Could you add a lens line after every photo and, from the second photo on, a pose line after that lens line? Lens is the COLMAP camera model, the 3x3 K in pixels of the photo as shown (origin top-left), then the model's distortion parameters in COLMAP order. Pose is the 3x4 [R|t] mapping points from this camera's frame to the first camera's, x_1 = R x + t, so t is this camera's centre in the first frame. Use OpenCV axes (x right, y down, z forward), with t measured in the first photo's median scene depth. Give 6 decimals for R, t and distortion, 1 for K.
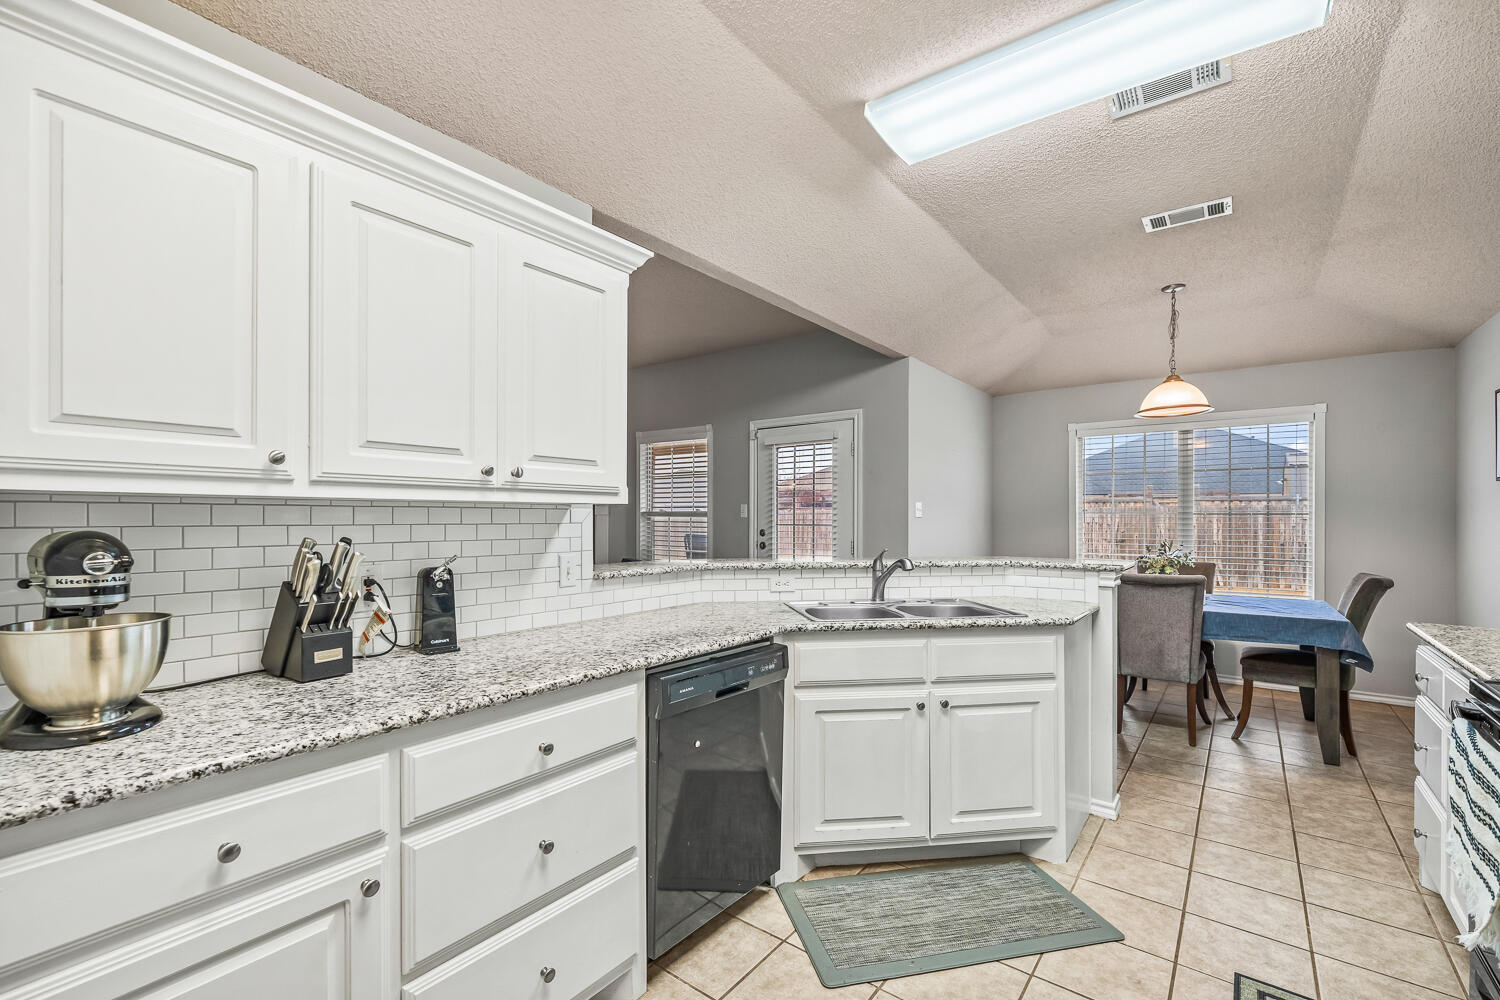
lens RADIAL K [[643.0, 0, 734.9], [0, 643.0, 517.4], [0, 0, 1]] dist [-0.001244, -0.000111]
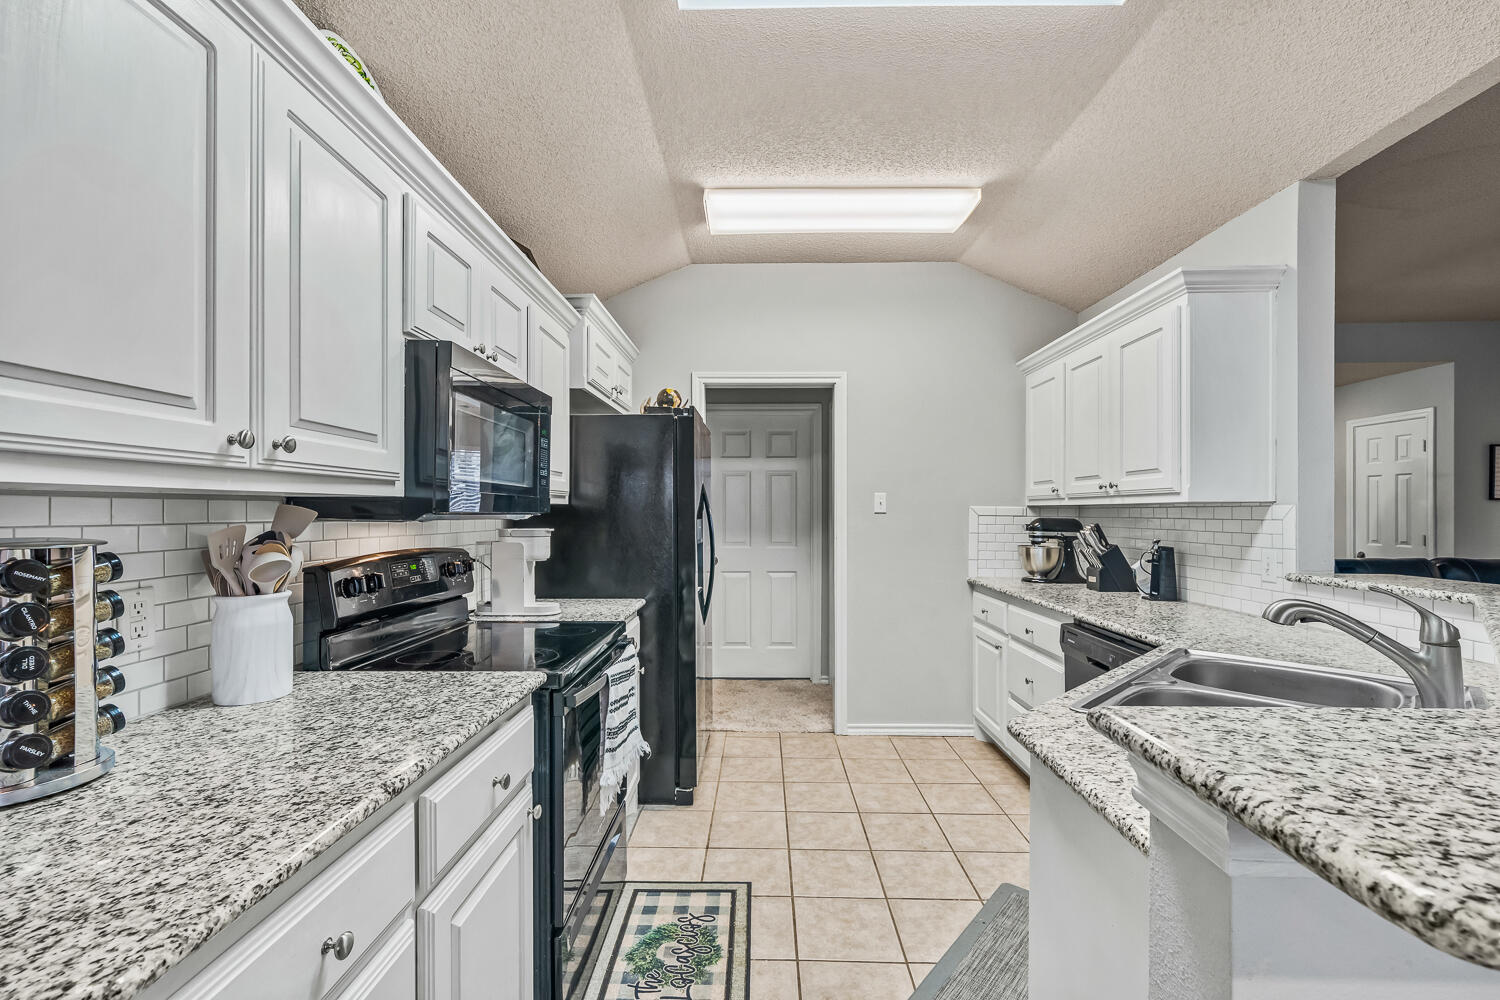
lens RADIAL K [[649.2, 0, 745.4], [0, 649.2, 509.4], [0, 0, 1]] dist [0.001085, 0.000542]
pose [[-0.797368, -0.003956, -0.603481, 1.006823], [-0.003503, 0.999992, -0.001927, -0.002936], [0.603483, 0.000578, -0.797375, 1.298326]]
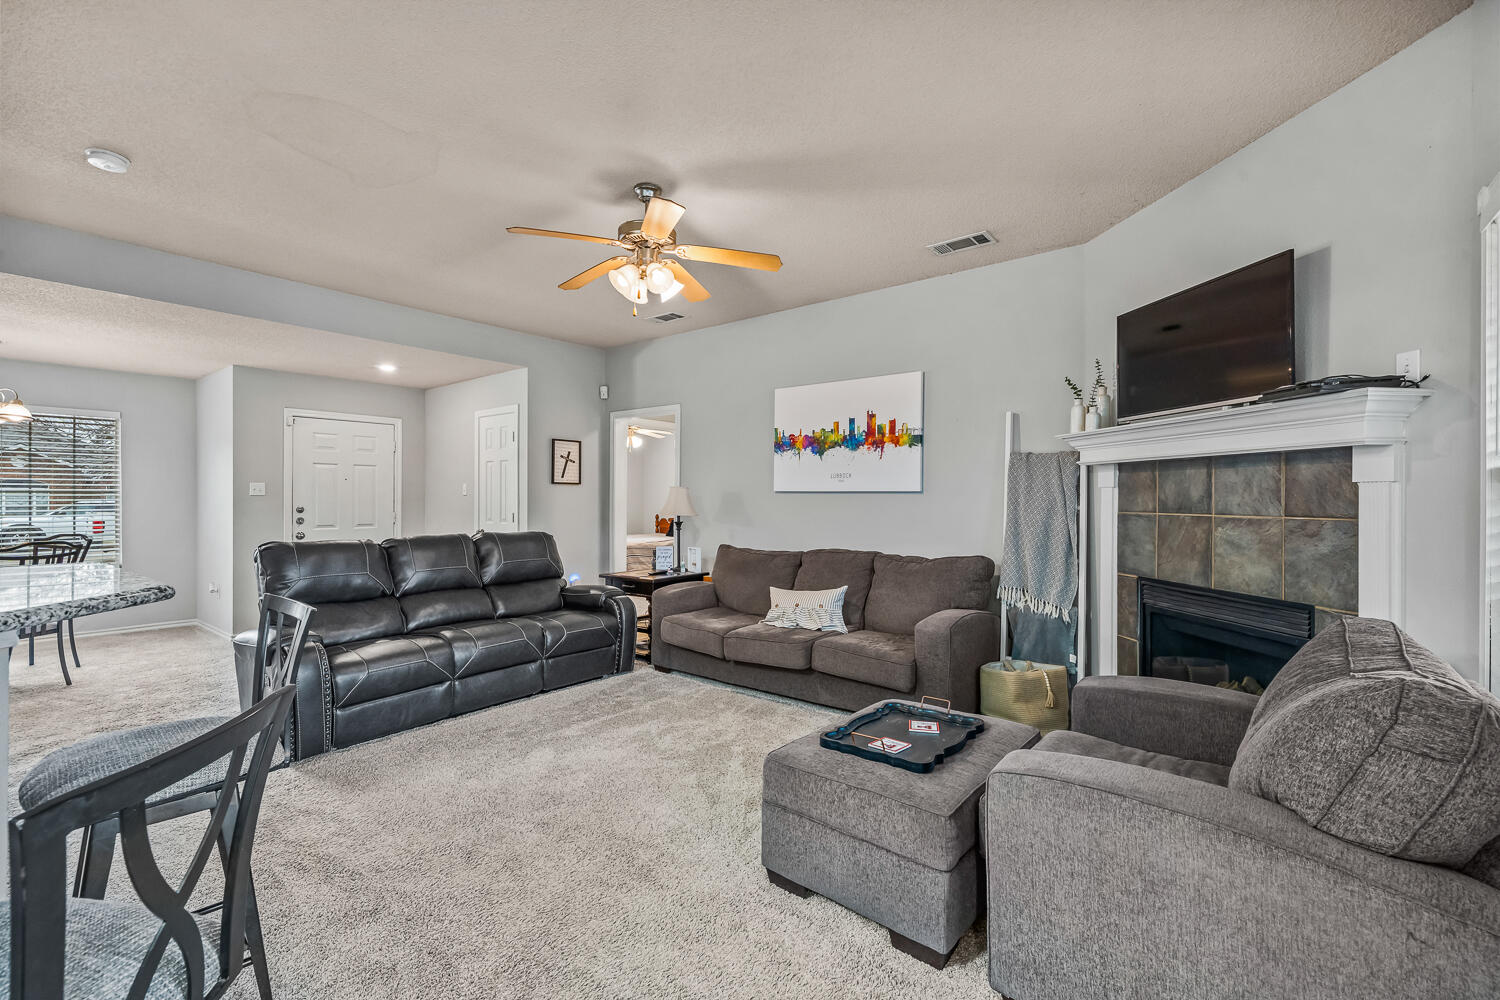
lens RADIAL K [[644.5, 0, 737.4], [0, 644.5, 492.9], [0, 0, 1]] dist [-0.001501, 0.000101]
pose [[-0.001991, -0.011703, -0.999930, 0.389041], [-0.003740, 0.999925, -0.011696, 0.016828], [0.999991, 0.003717, -0.002035, 1.820818]]
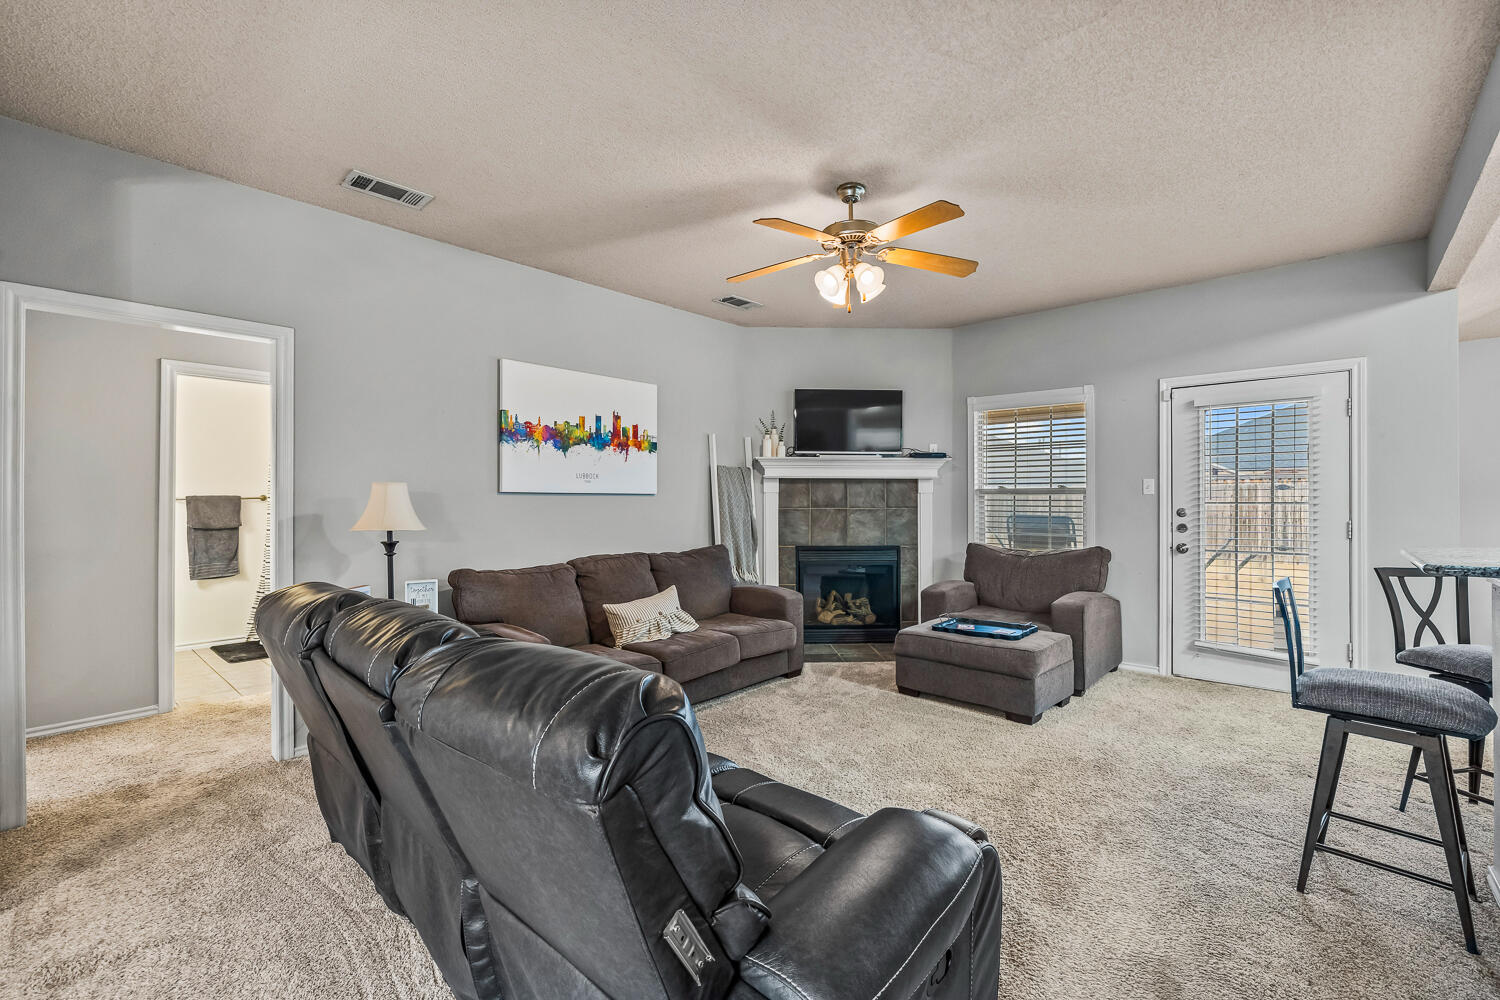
lens RADIAL K [[646.6, 0, 744.5], [0, 646.6, 498.2], [0, 0, 1]] dist [0.000094, -0.000369]
pose [[0.997884, -0.005885, -0.064754, -1.068259], [0.005663, 0.999977, -0.003615, 0.011597], [0.064774, 0.003241, 0.997895, 0.298998]]
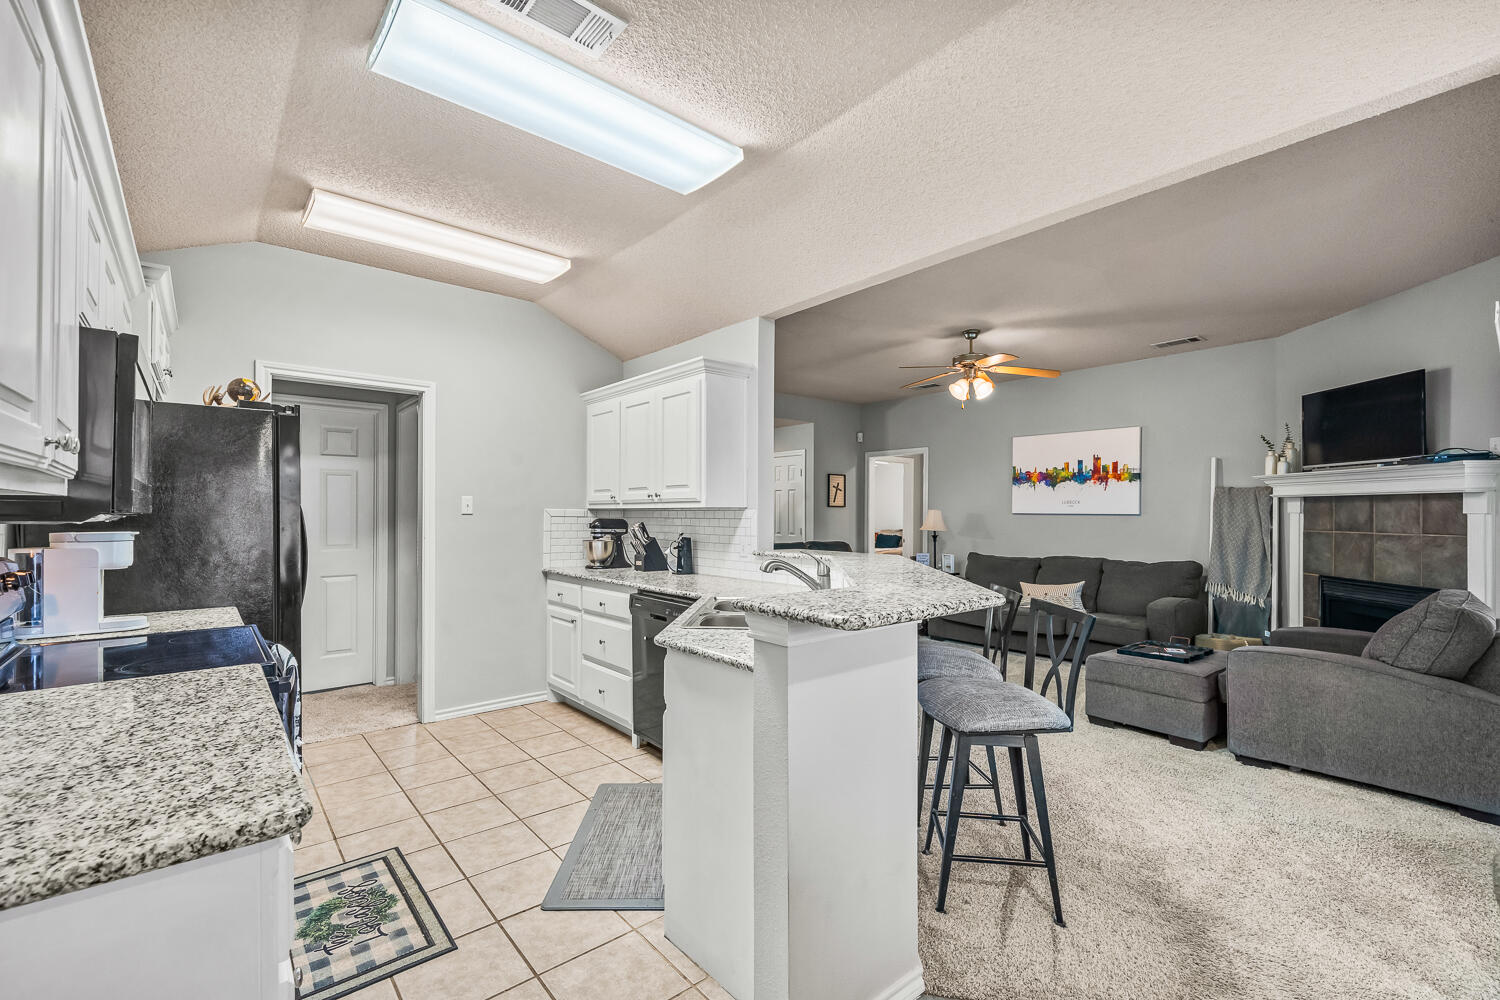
lens RADIAL K [[644.2, 0, 737.4], [0, 644.2, 505.6], [0, 0, 1]] dist [-0.000927, 0.000080]
pose [[-0.200242, -0.014628, -0.979637, 1.350752], [-0.005415, 0.999890, -0.013823, -0.001796], [0.979732, 0.002537, -0.200299, 1.294344]]
